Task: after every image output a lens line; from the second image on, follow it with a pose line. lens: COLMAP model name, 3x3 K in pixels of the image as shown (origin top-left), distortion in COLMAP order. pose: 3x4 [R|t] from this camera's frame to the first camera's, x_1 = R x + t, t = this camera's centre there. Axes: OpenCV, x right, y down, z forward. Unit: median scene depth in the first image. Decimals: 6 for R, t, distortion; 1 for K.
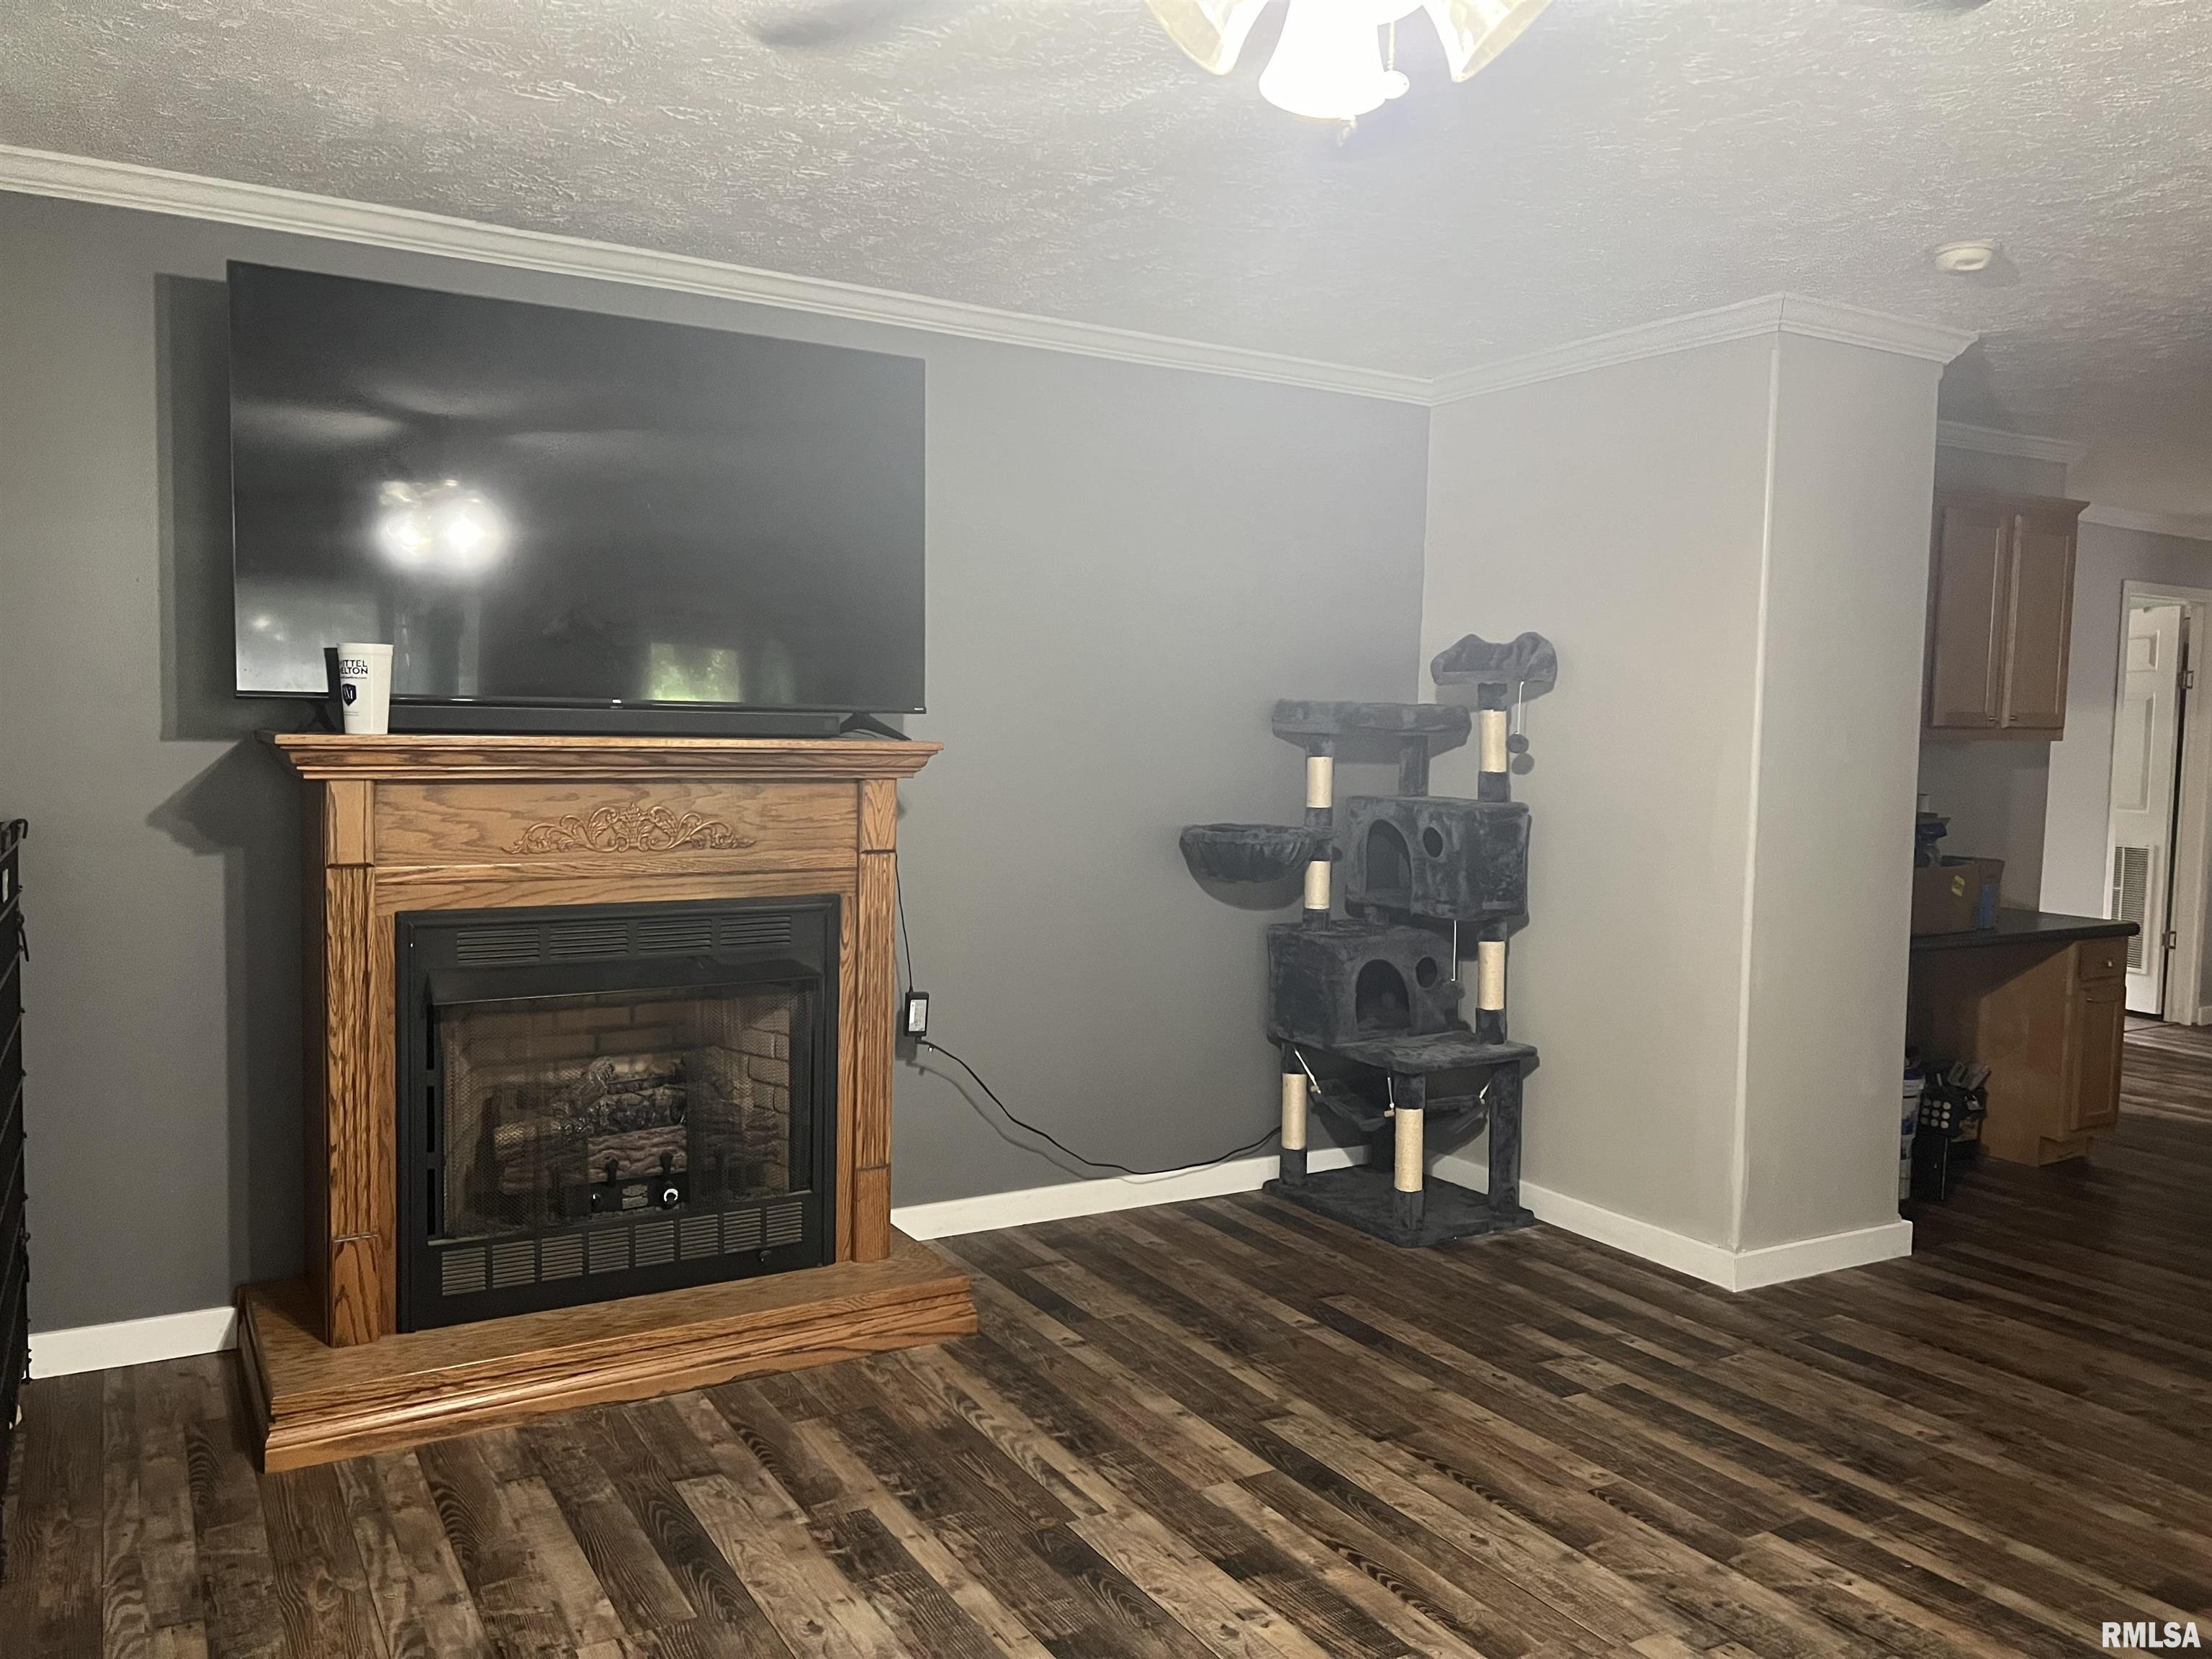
lens RADIAL K [[1673.2, 0, 1114.7], [0, 1673.2, 821.9], [0, 0, 1]] dist [0.070421, -0.077261]
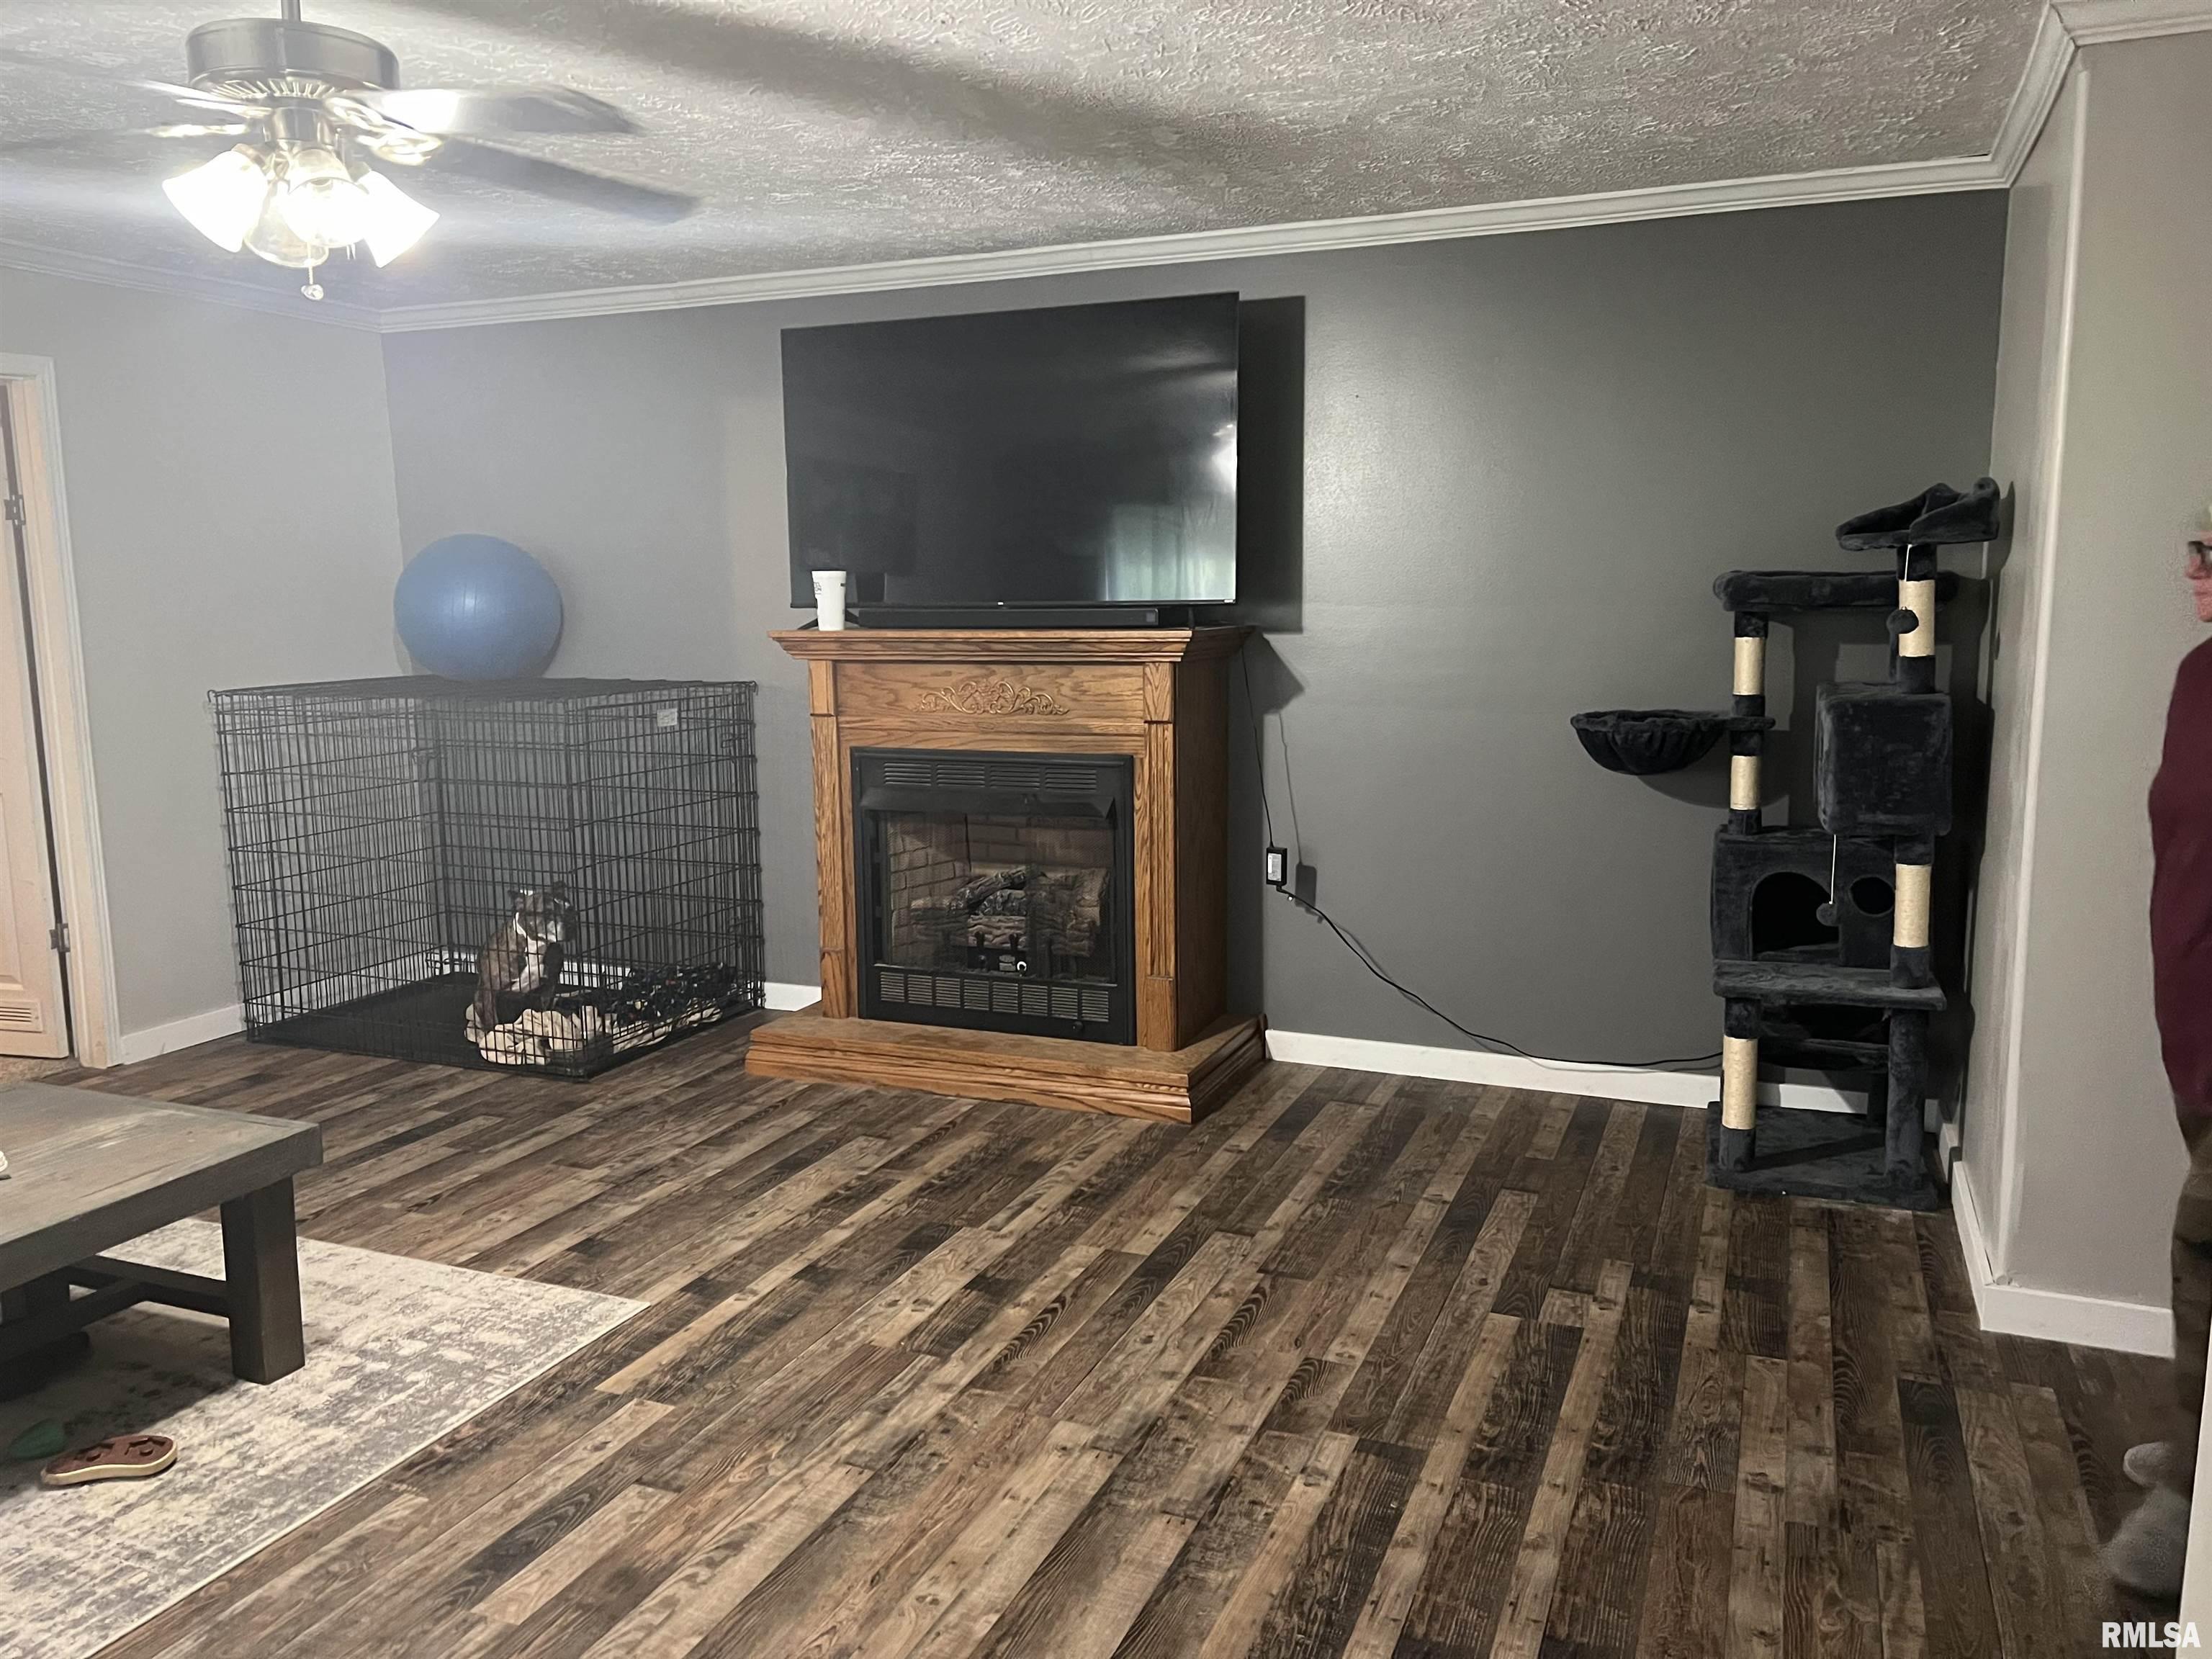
lens RADIAL K [[1671.7, 0, 1101.4], [0, 1671.7, 822.6], [0, 0, 1]] dist [0.133382, -0.196169]
pose [[0.596995, 0.086030, -0.797619, 0.916567], [-0.025217, 0.995755, 0.088526, -0.018476], [0.801849, -0.032736, 0.596630, 0.264064]]
